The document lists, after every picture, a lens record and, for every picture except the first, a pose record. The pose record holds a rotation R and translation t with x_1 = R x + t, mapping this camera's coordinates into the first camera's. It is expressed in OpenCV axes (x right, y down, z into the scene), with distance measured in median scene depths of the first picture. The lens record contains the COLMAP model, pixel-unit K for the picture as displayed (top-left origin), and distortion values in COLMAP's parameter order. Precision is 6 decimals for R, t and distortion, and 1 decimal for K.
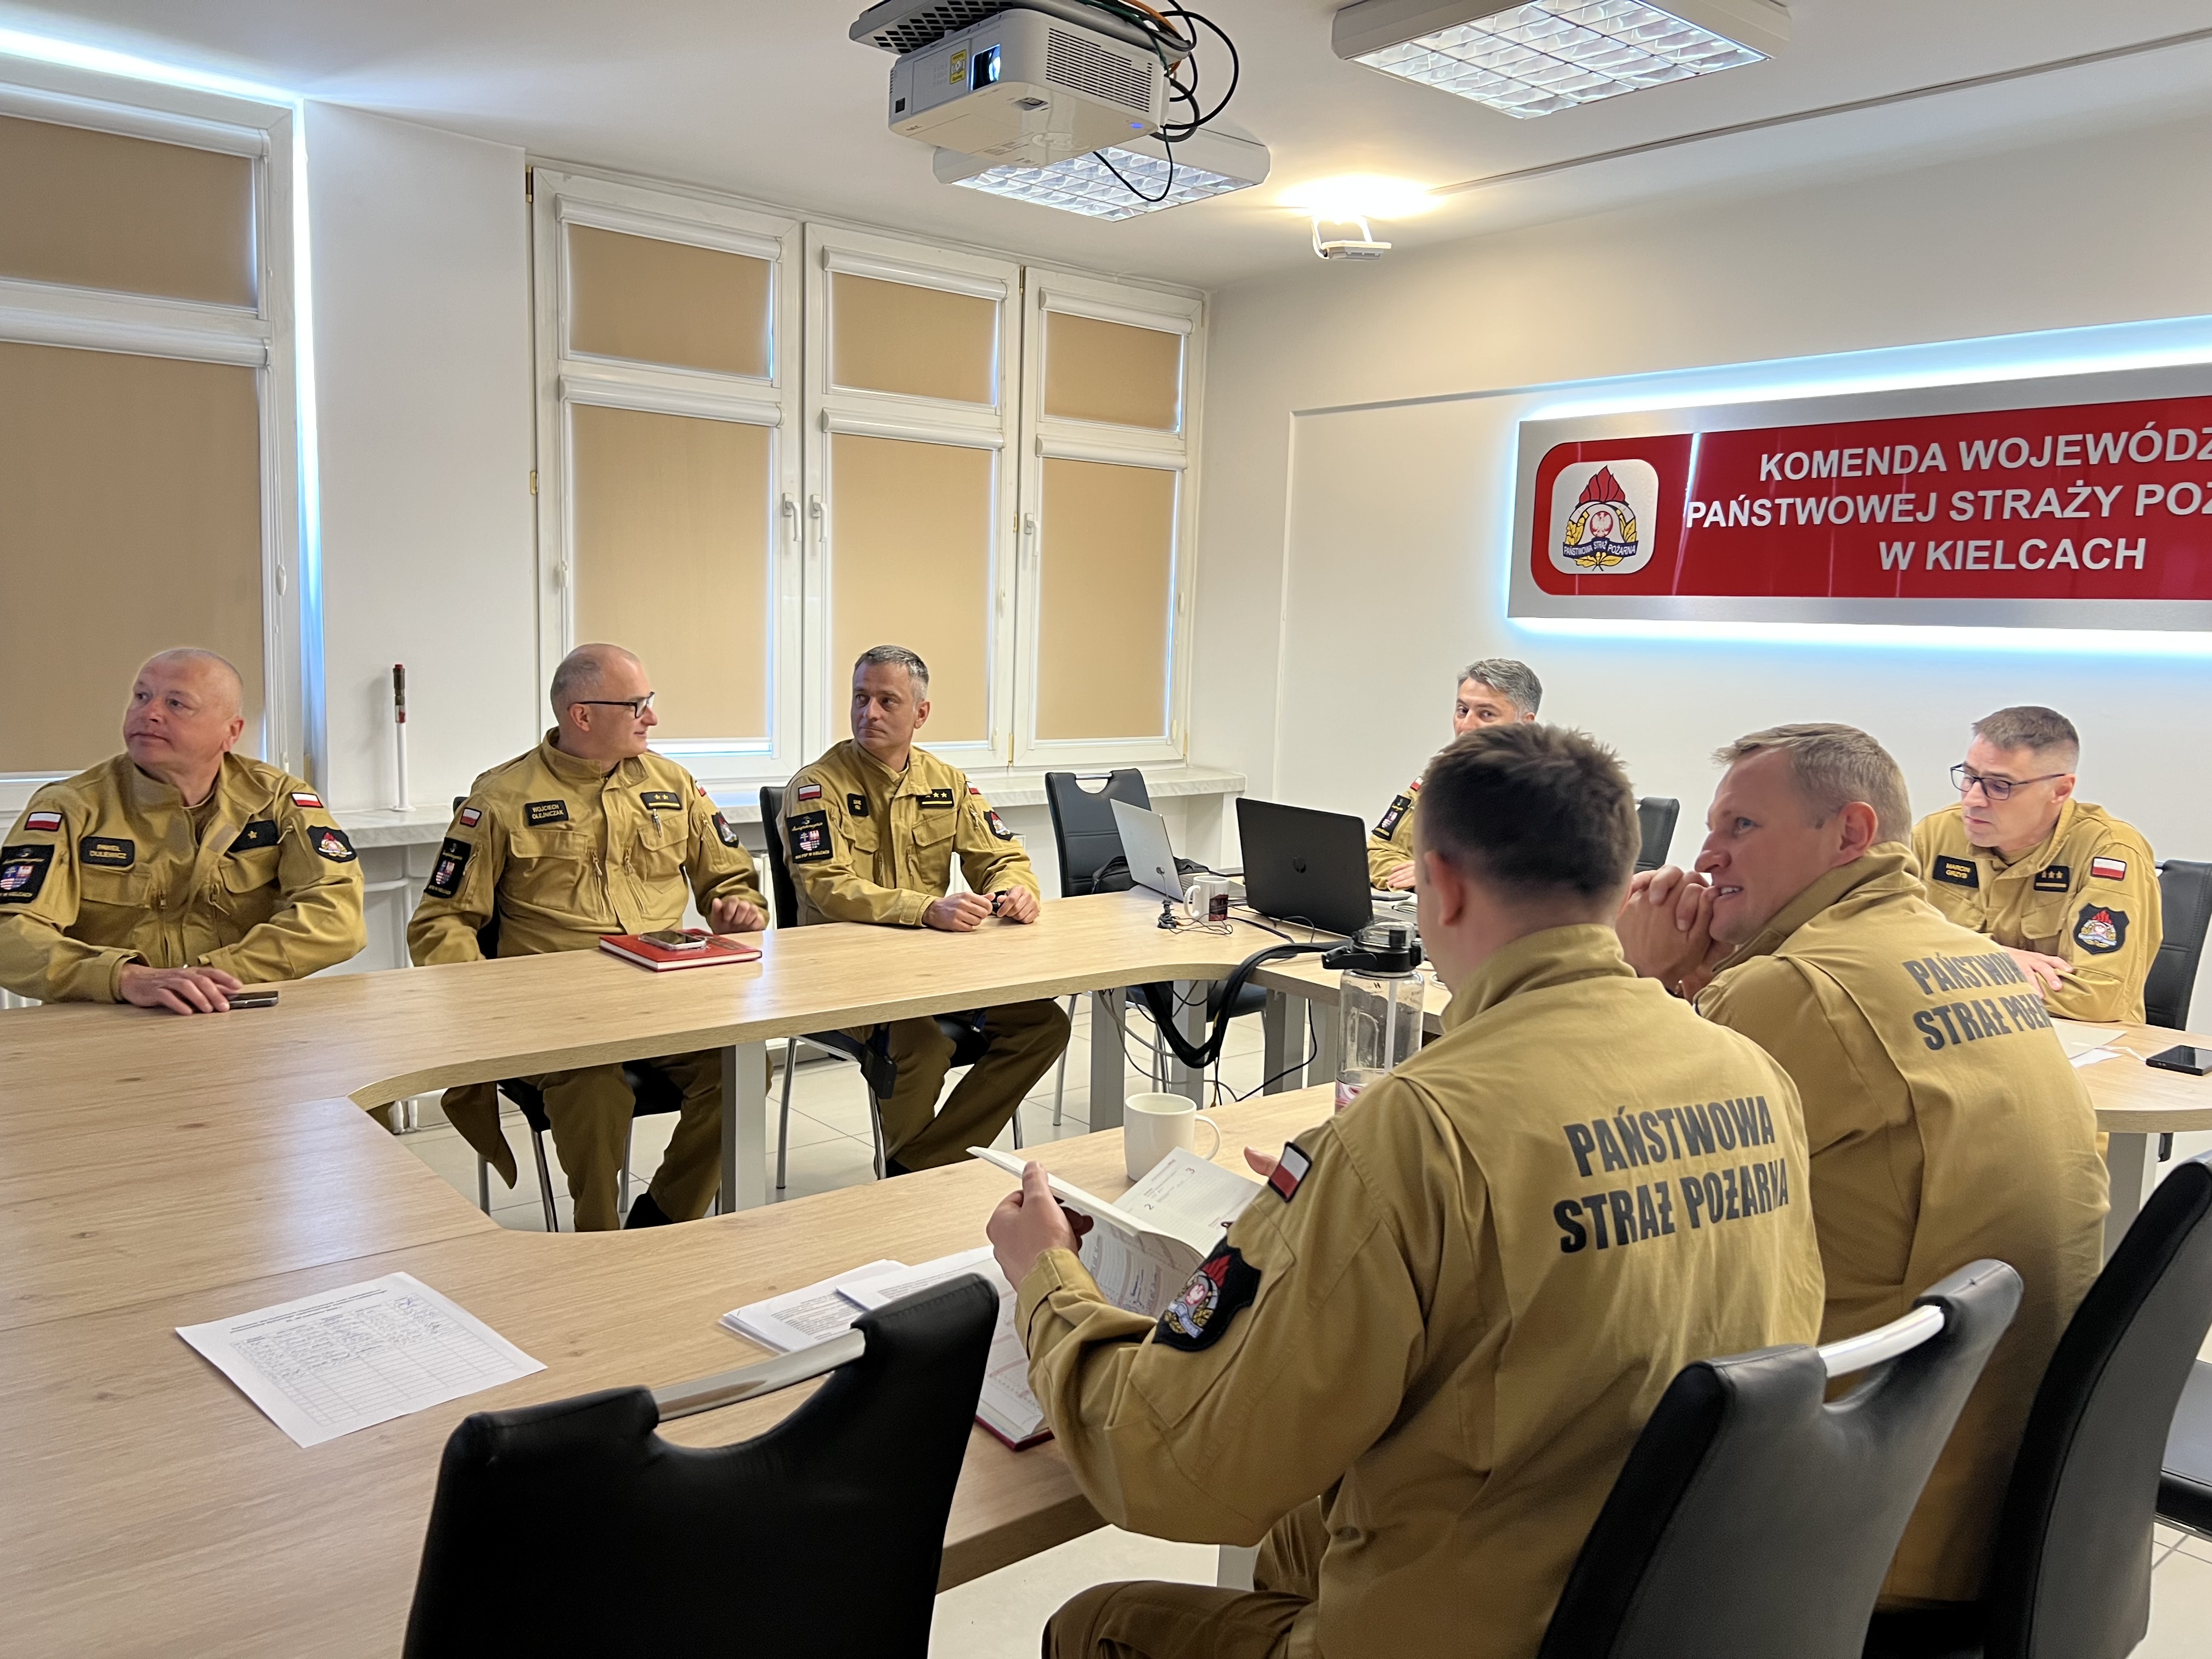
lens RADIAL K [[1670.0, 0, 1098.8], [0, 1670.0, 837.7], [0, 0, 1]] dist [-0.003989, -0.020458]
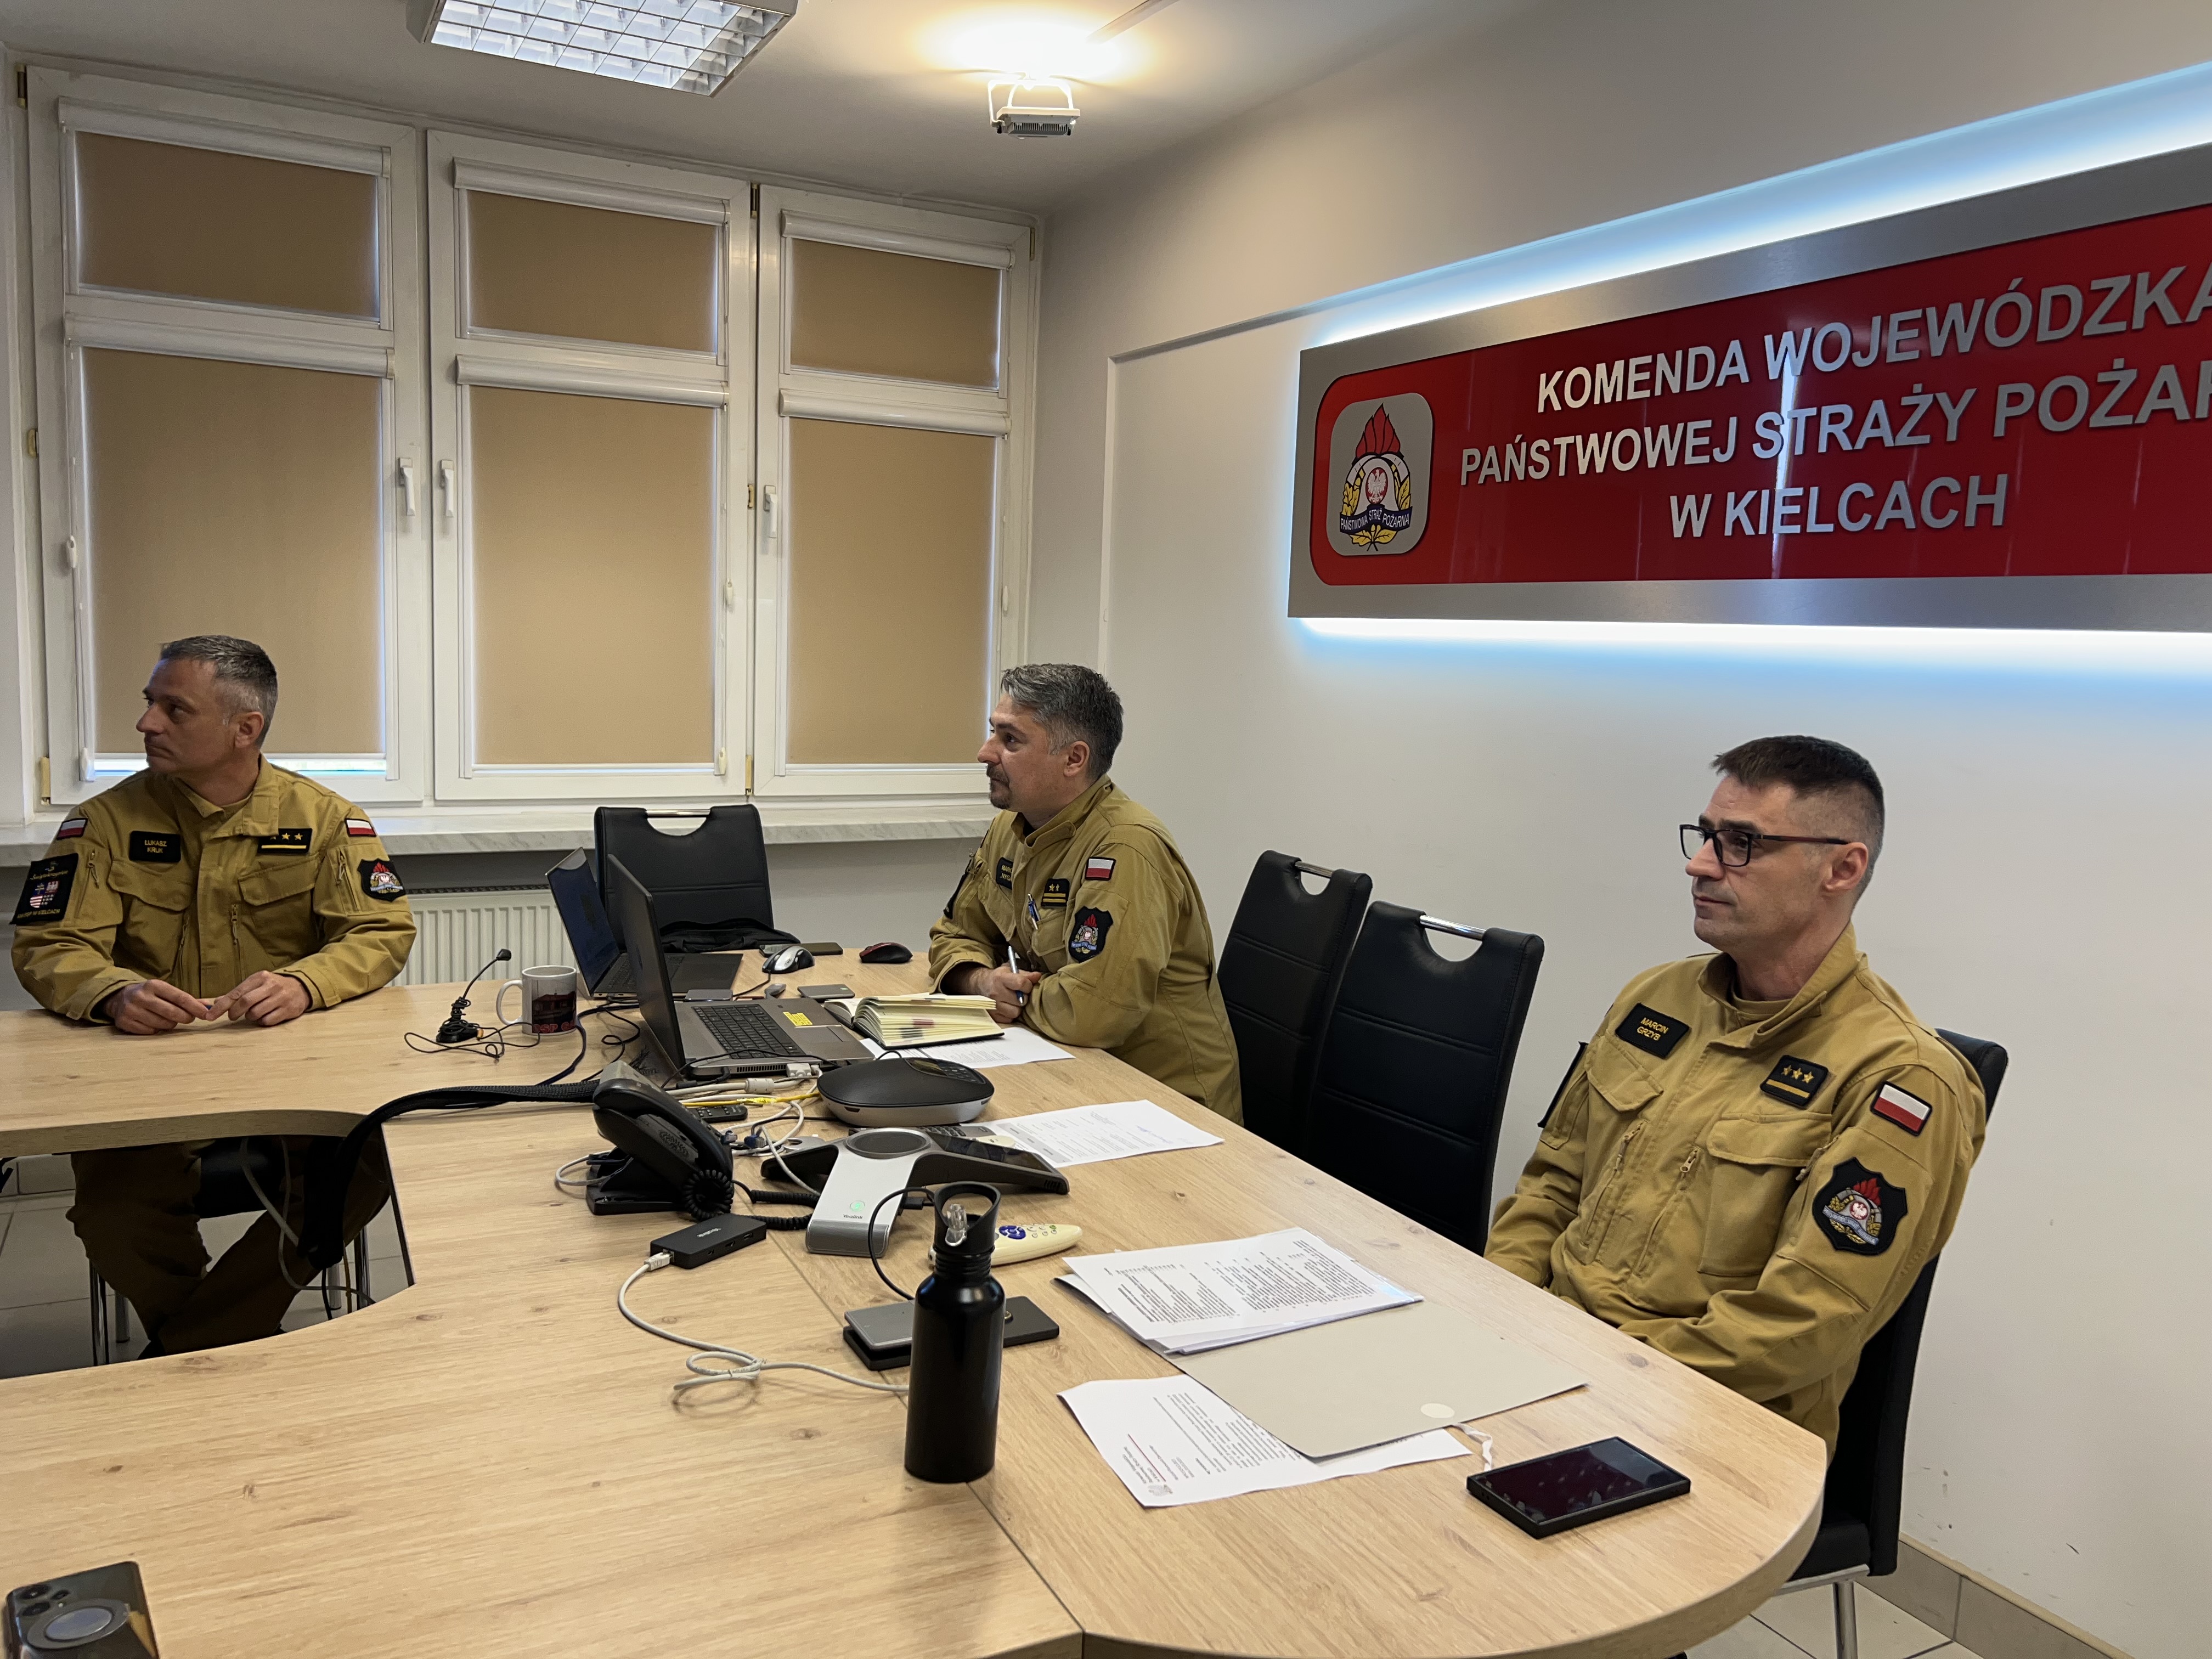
lens RADIAL K [[1670.0, 0, 1158.2], [0, 1670.0, 814.2], [0, 0, 1]] dist [-0.003989, -0.020458]
pose [[0.980919, 0.030540, -0.192005, 0.380628], [-0.035660, 0.999093, -0.023268, -0.028653], [0.191120, 0.029671, 0.981118, 0.305001]]
